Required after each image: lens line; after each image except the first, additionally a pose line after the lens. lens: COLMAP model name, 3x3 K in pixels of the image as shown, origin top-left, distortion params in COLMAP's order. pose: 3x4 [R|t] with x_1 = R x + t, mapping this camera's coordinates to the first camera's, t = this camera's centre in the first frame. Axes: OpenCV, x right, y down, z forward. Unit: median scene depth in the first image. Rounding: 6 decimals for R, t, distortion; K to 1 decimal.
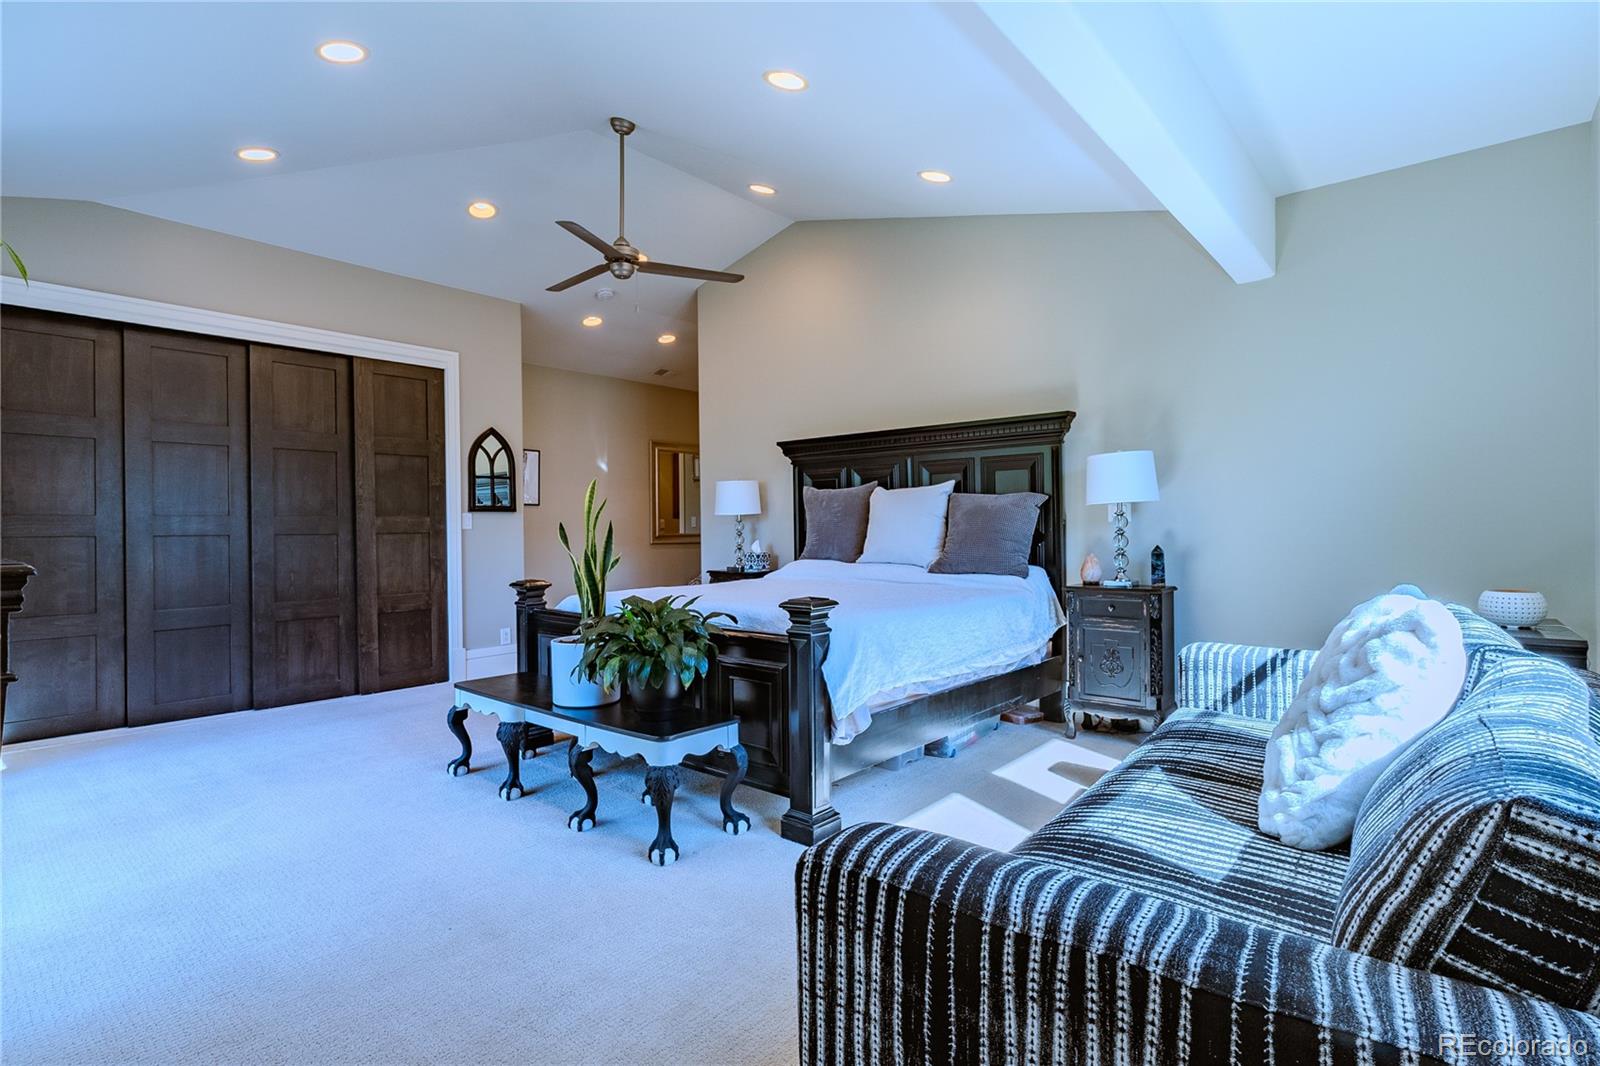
lens RADIAL K [[772.4, 0, 805.9], [0, 772.4, 531.1], [0, 0, 1]] dist [0.016095, 0.000542]
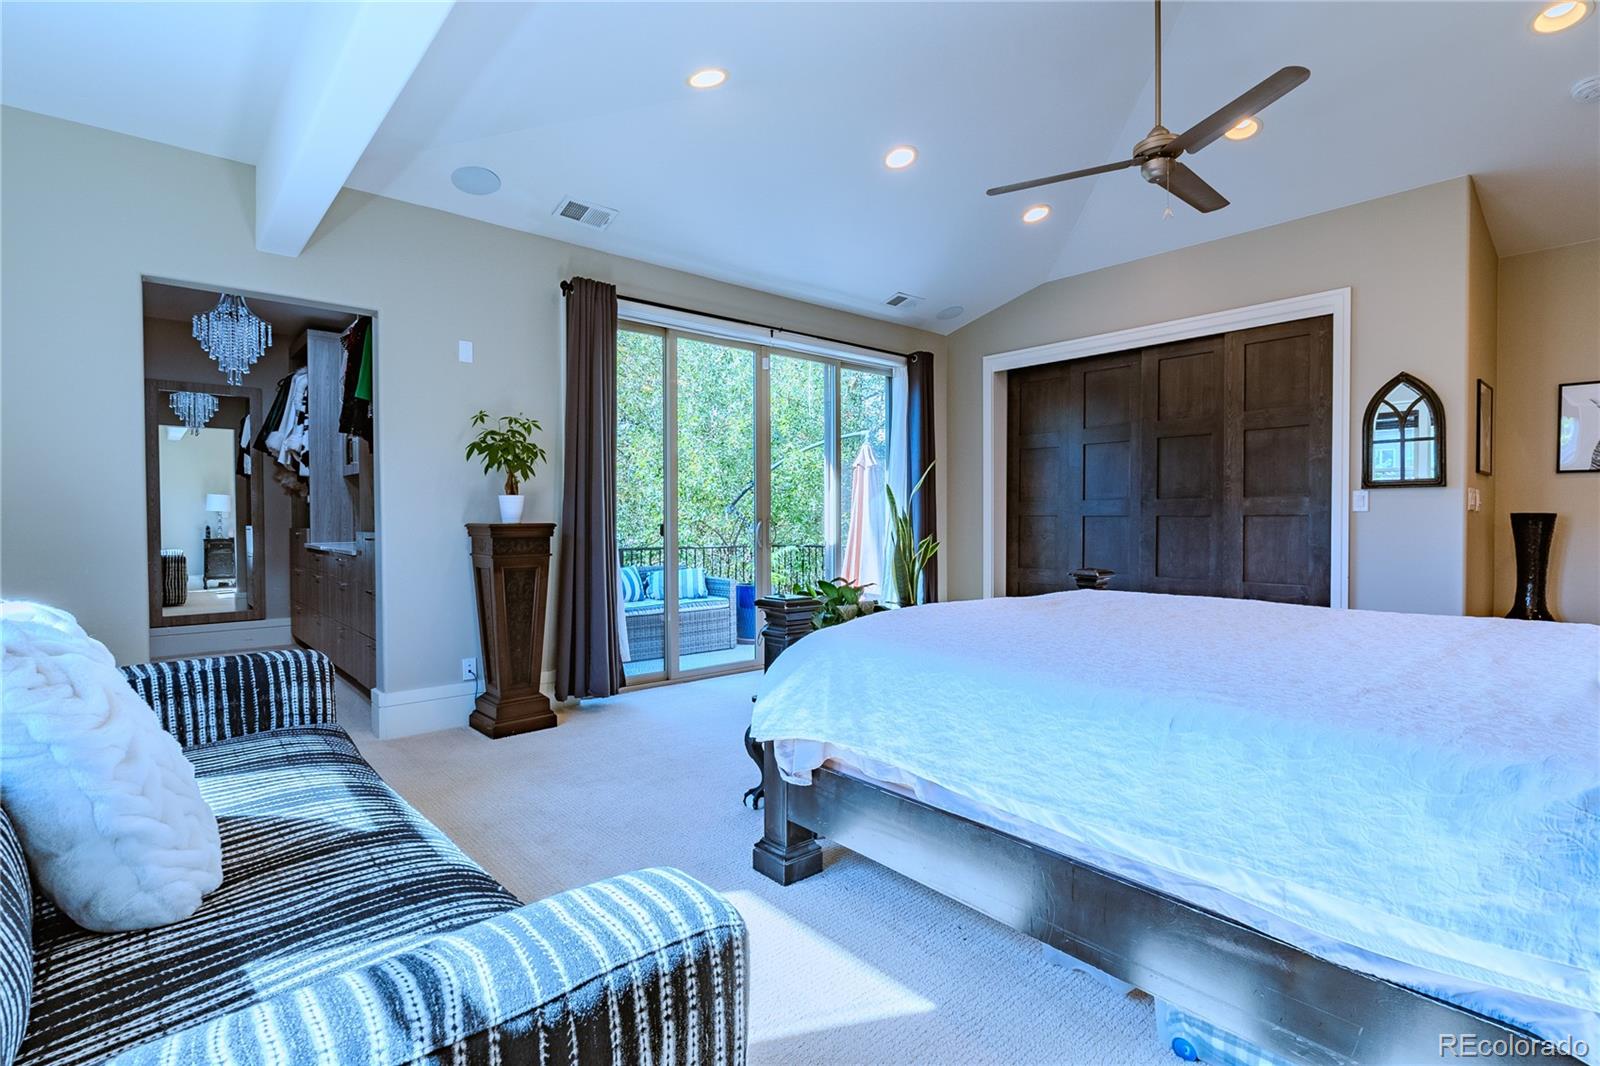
lens RADIAL K [[772.4, 0, 805.9], [0, 772.4, 531.1], [0, 0, 1]] dist [0.016095, 0.000542]
pose [[-0.110958, 0.028915, -0.993404, 0.535462], [0.000970, 0.999579, 0.028986, -0.007717], [0.993825, 0.002252, -0.110939, 0.706208]]
